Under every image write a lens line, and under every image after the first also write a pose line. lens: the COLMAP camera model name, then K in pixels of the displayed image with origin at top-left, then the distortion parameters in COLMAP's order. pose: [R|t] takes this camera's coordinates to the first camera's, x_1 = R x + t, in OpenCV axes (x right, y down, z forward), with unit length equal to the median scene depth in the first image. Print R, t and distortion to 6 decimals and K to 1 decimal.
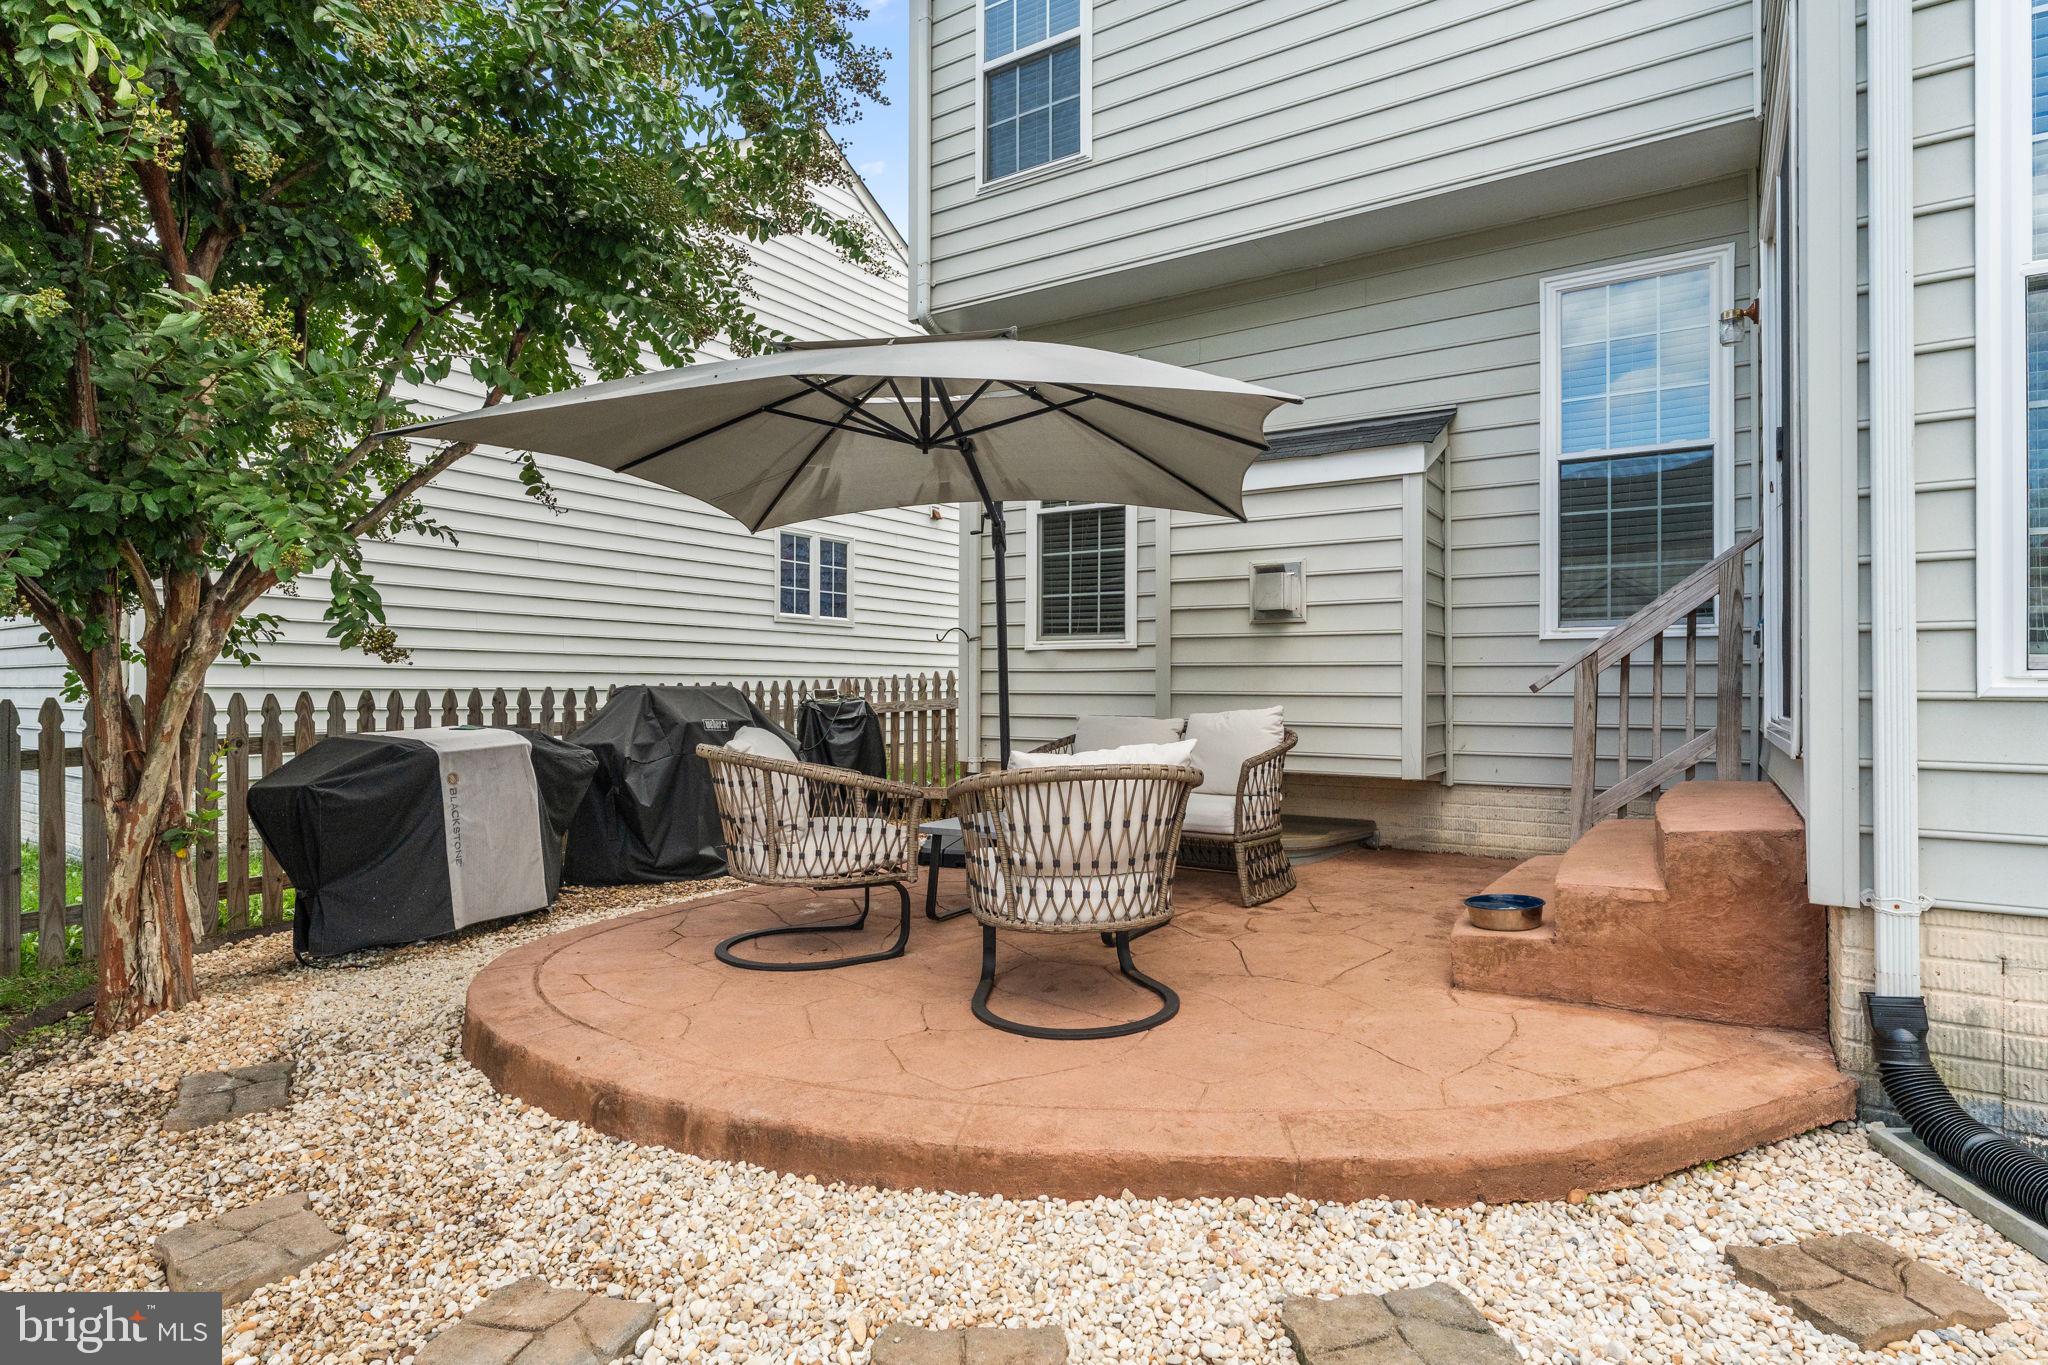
lens RADIAL K [[1081.9, 0, 1023.2], [0, 1081.9, 671.5], [0, 0, 1]] dist [-0.004431, -0.001215]
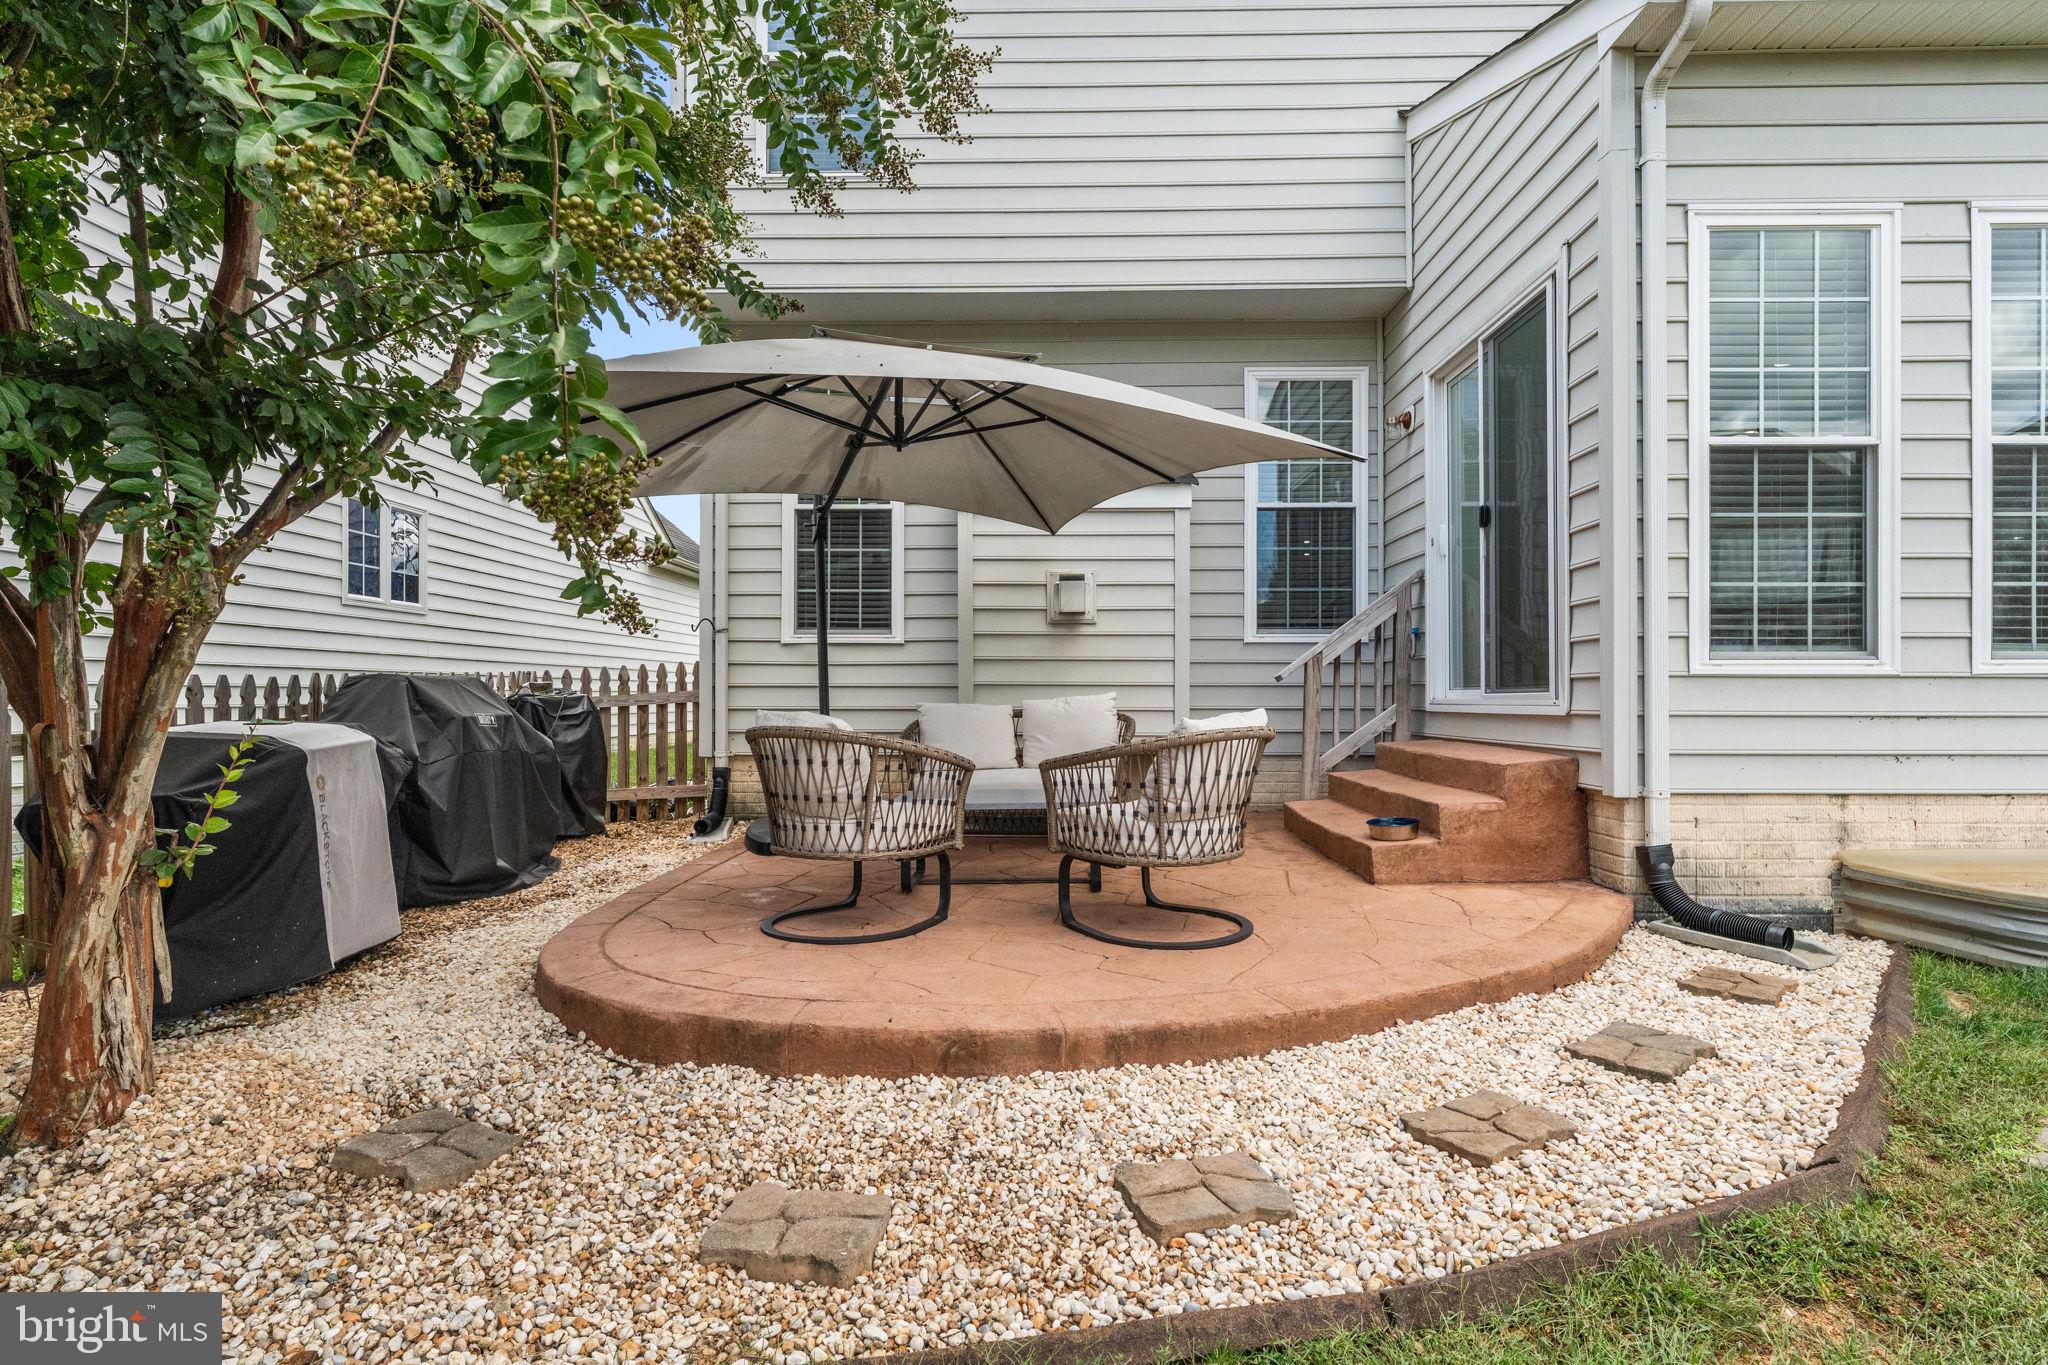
lens RADIAL K [[1081.9, 0, 1027.9], [0, 1081.9, 697.7], [0, 0, 1]] dist [-0.004431, -0.001215]
pose [[0.840976, -0.002962, 0.541064, -0.695445], [-0.006552, 0.999856, 0.015658, 0.027382], [-0.541032, -0.016713, 0.840836, 0.055512]]
